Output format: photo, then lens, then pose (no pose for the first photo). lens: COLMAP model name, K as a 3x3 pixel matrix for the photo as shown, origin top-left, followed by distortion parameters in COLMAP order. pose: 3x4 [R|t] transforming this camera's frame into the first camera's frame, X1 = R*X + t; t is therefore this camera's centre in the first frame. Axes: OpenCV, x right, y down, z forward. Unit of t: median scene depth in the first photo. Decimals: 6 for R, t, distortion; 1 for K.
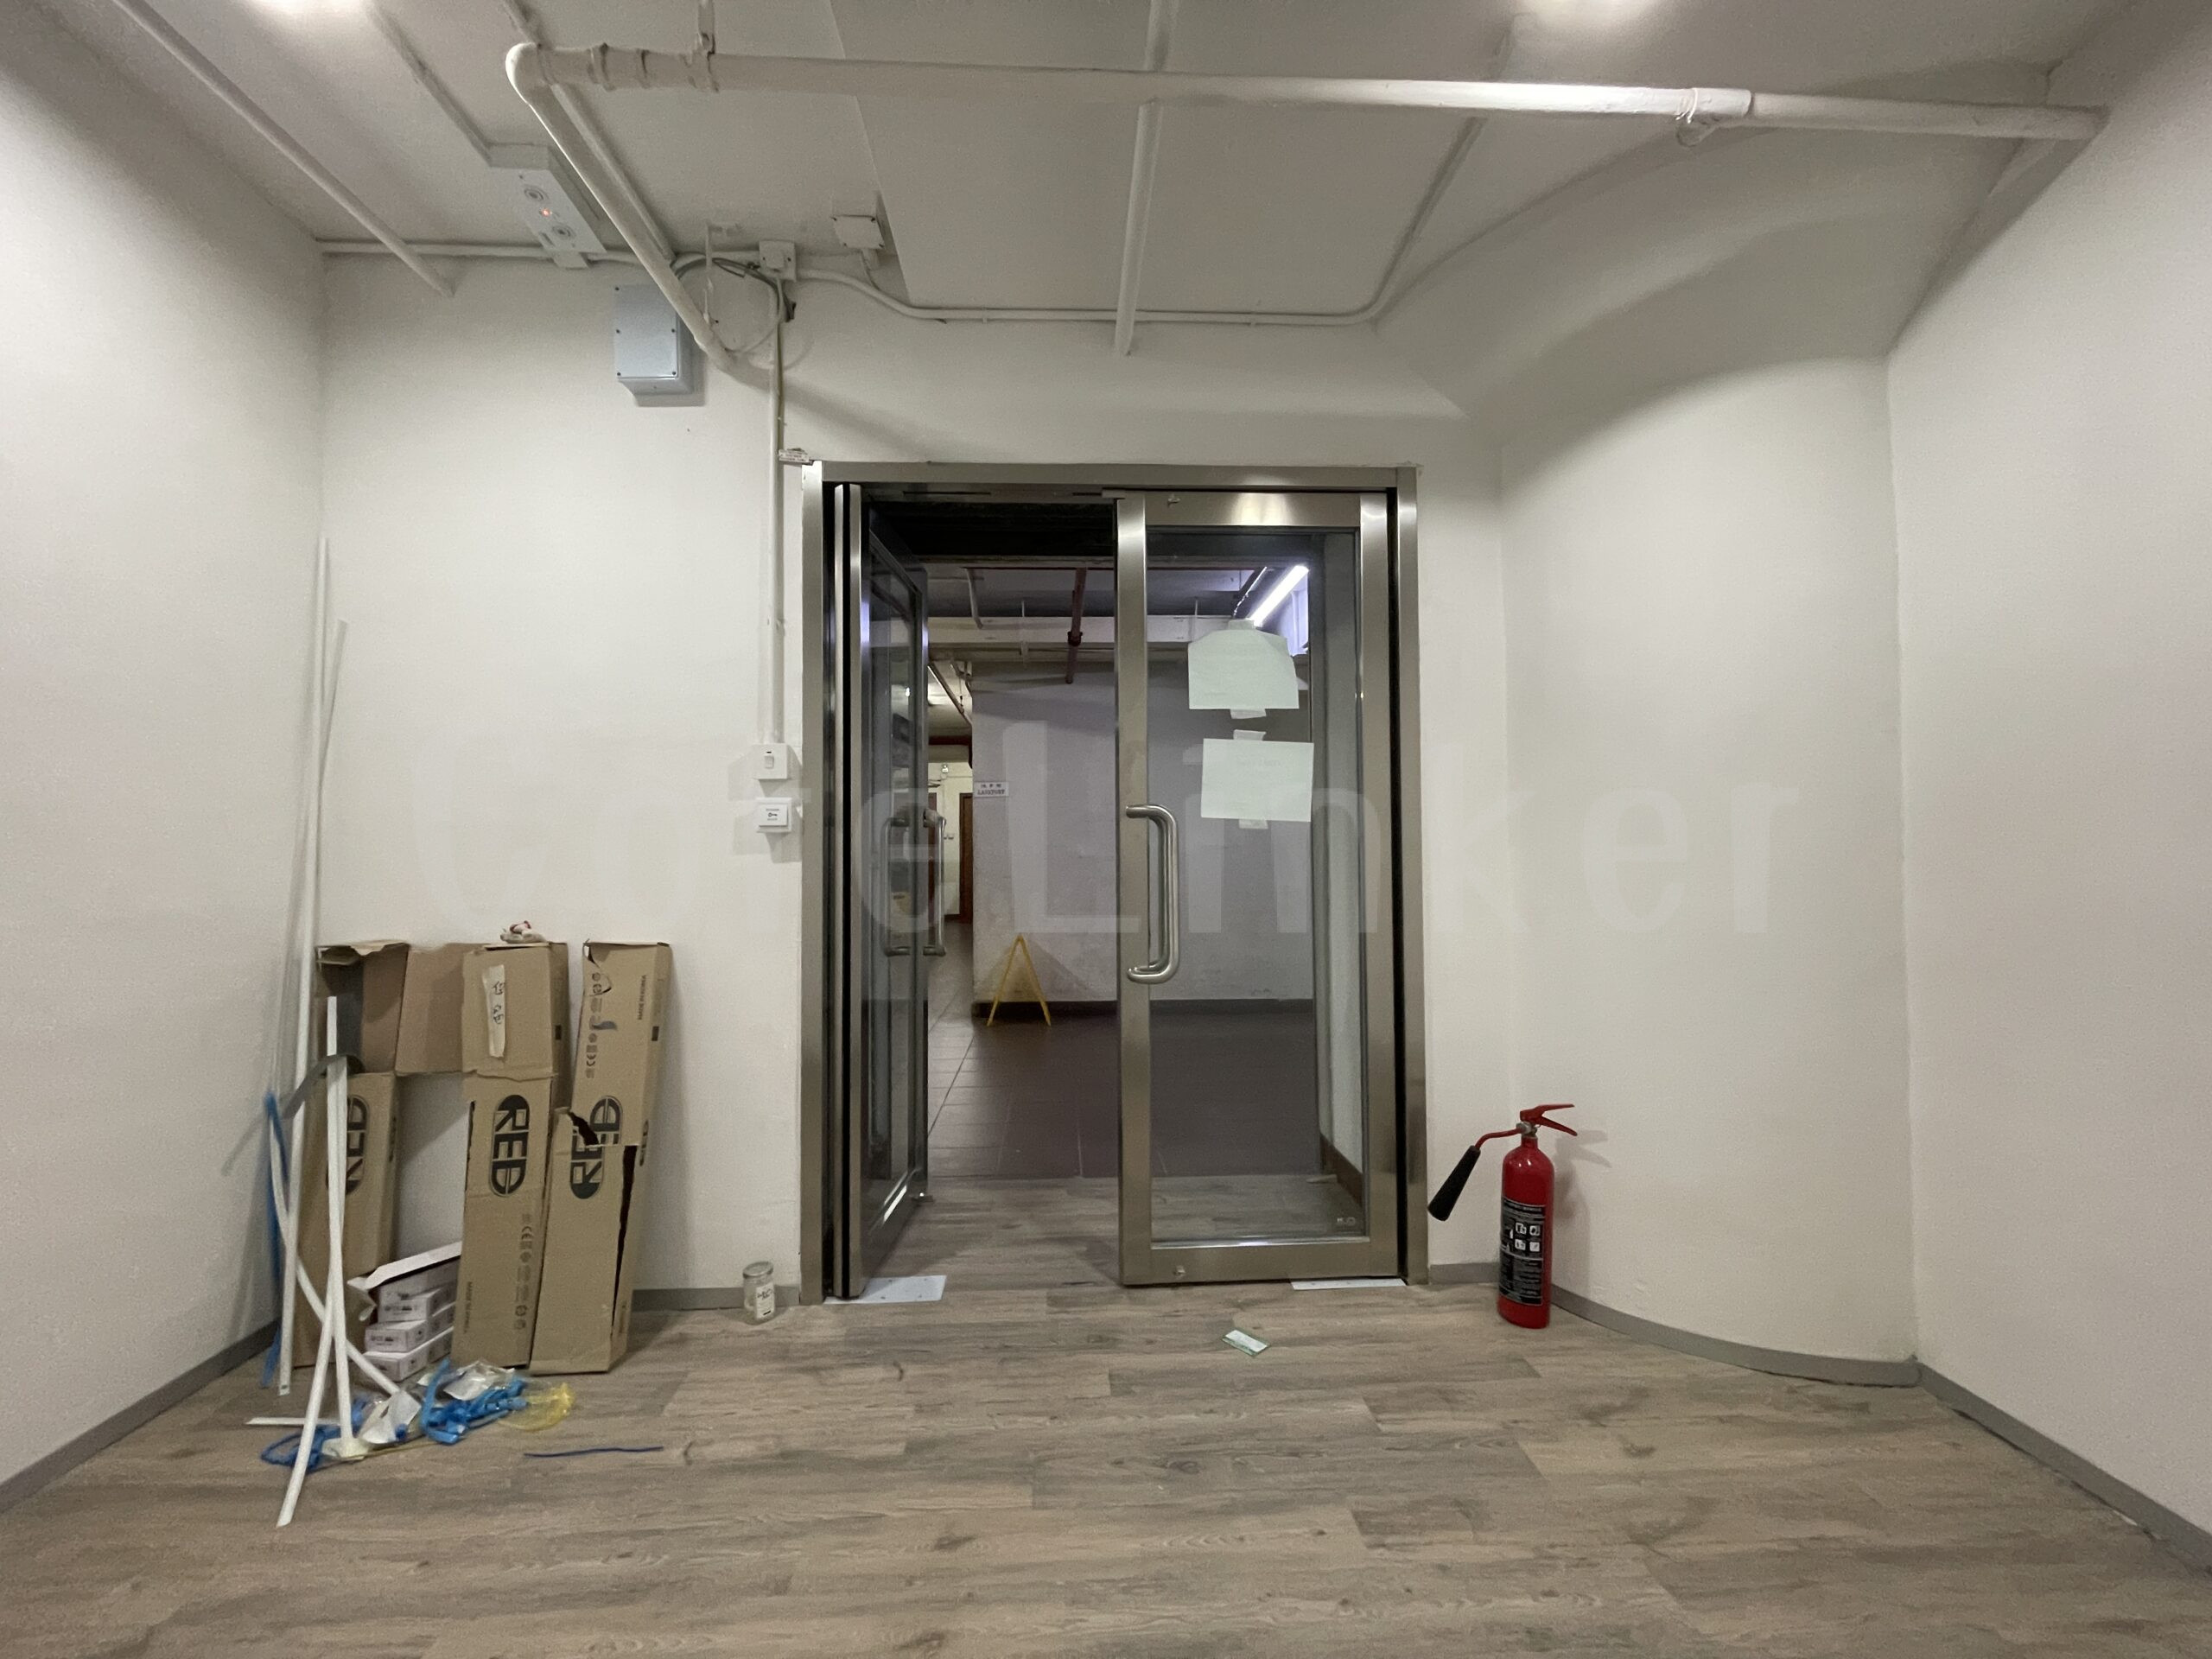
lens RADIAL K [[880.4, 0, 1103.9], [0, 880.4, 834.2], [0, 0, 1]] dist [-0.002074, -0.000241]
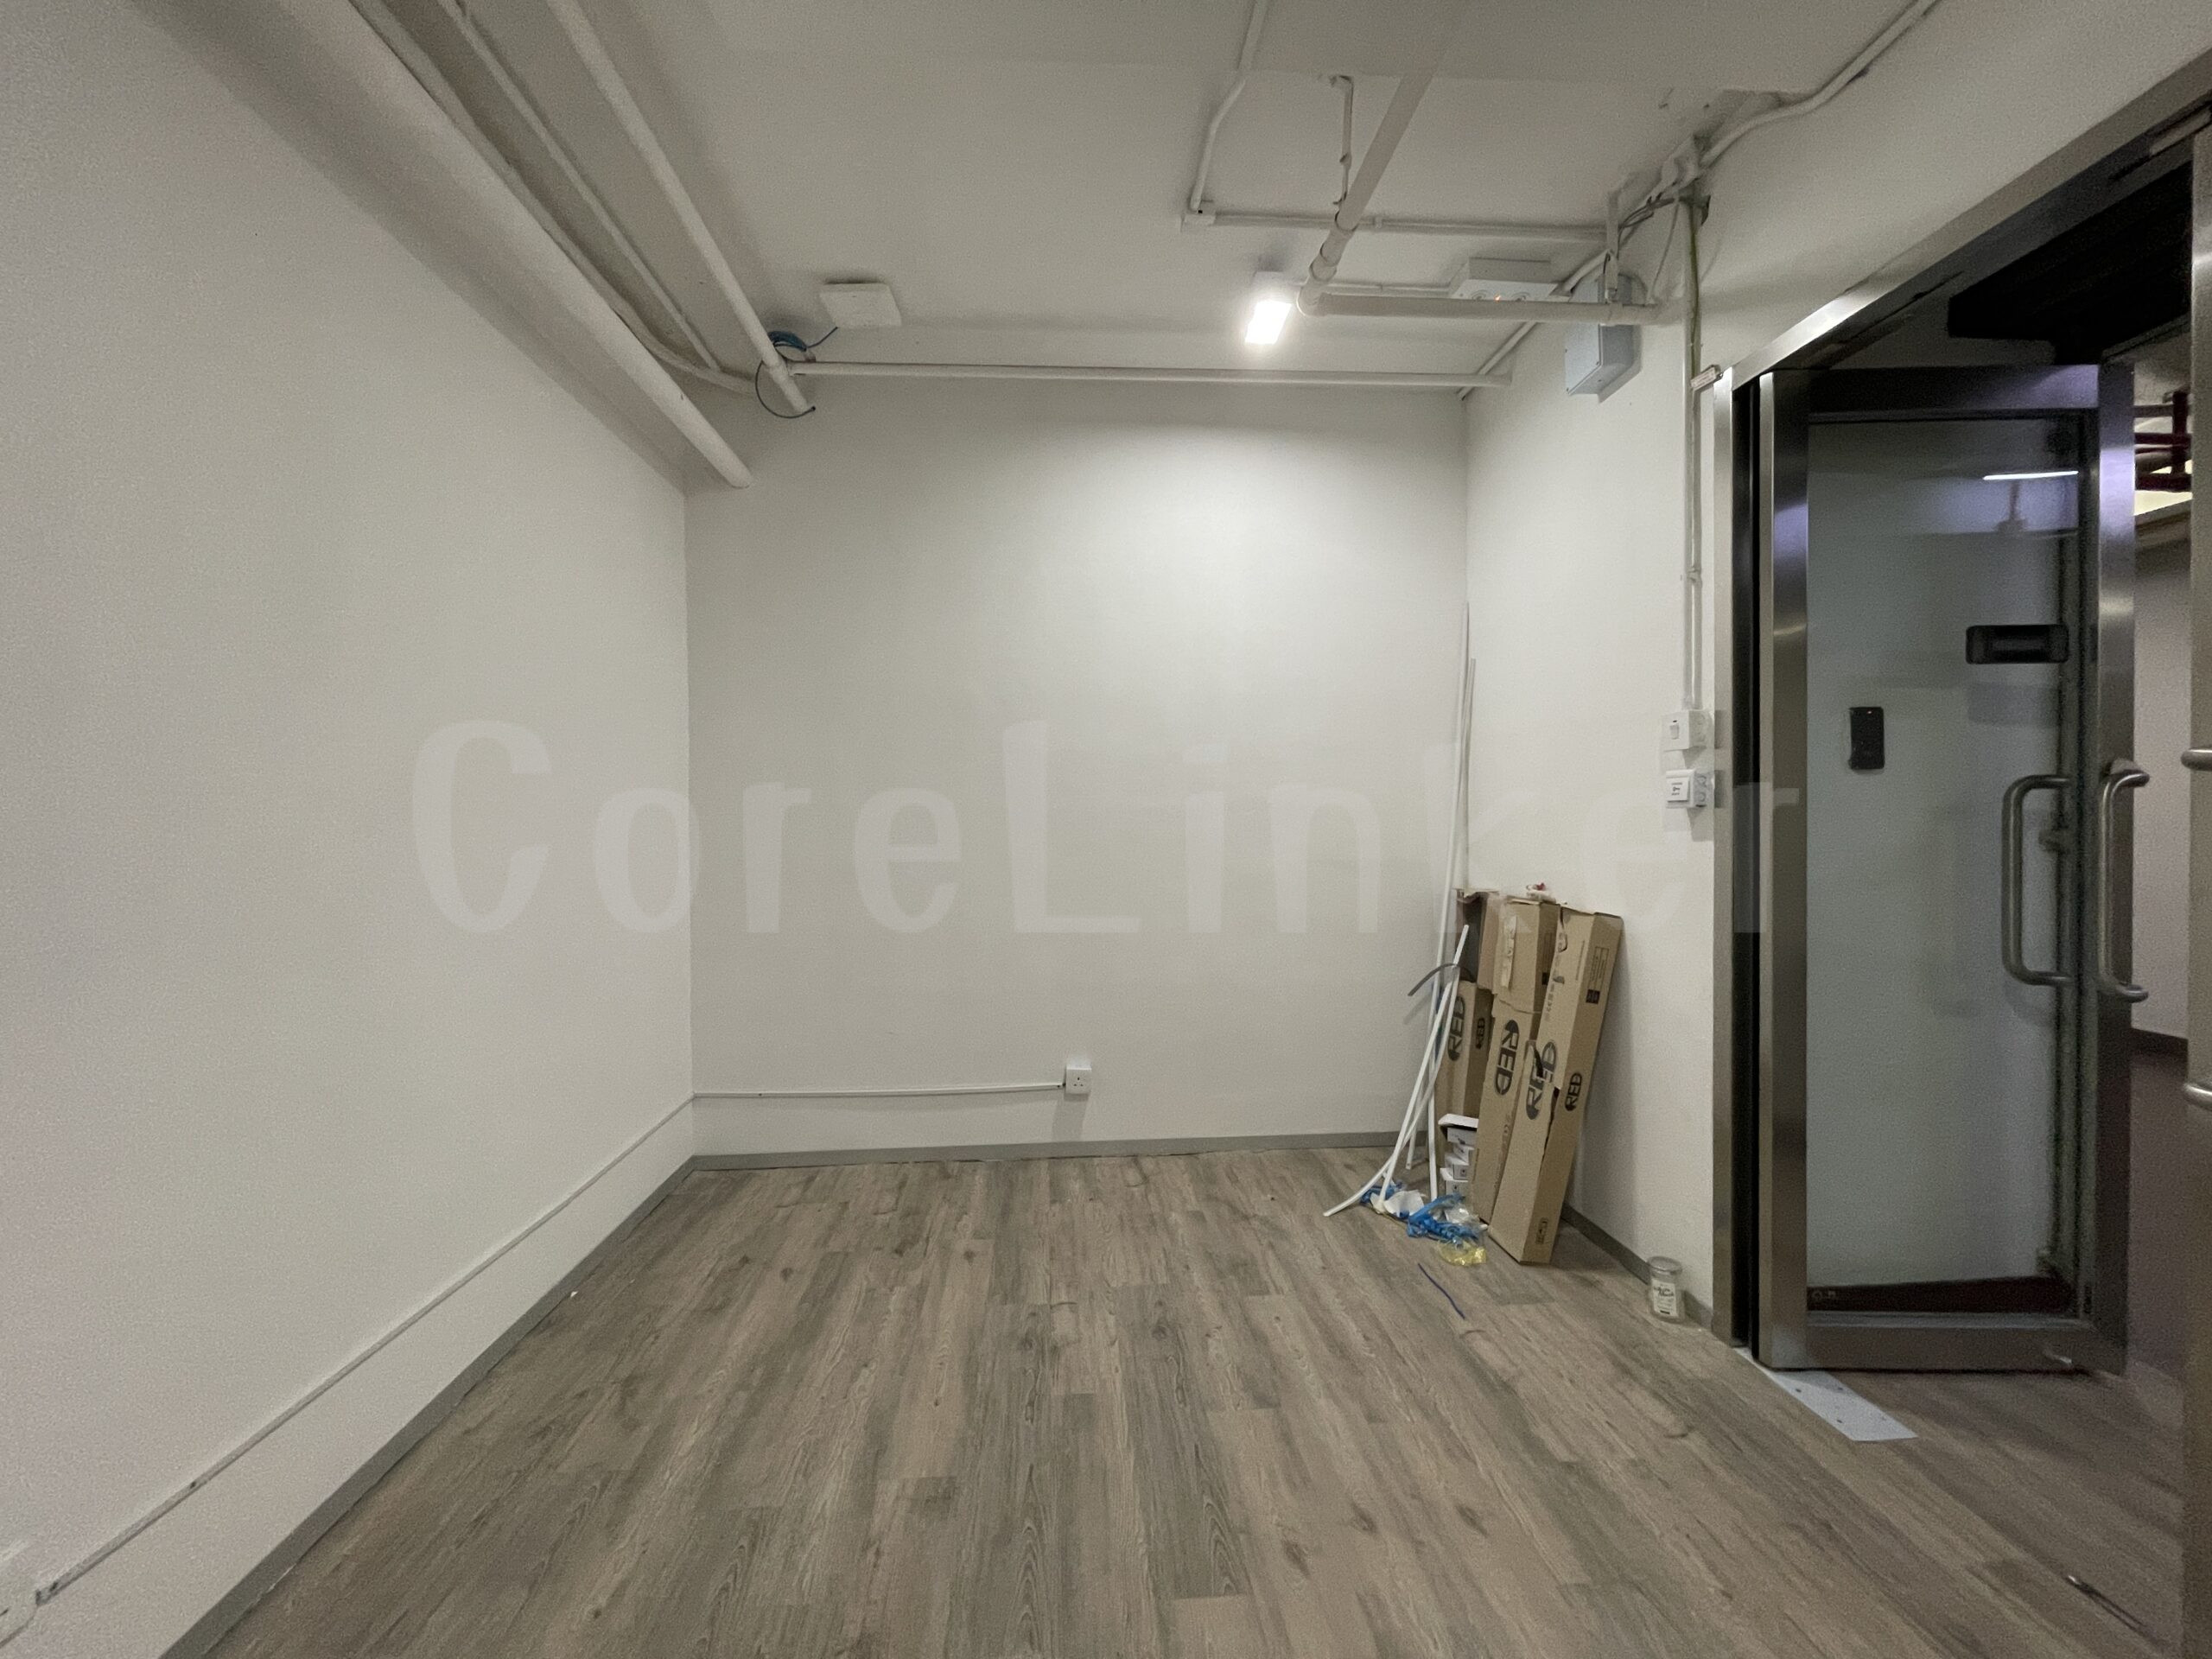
lens RADIAL K [[880.4, 0, 1103.9], [0, 880.4, 834.2], [0, 0, 1]] dist [-0.002074, -0.000241]
pose [[0.014321, 0.020651, -0.999684, 0.586493], [0.028645, 0.999368, 0.021054, -0.012002], [0.999487, -0.028937, 0.013720, 0.419500]]
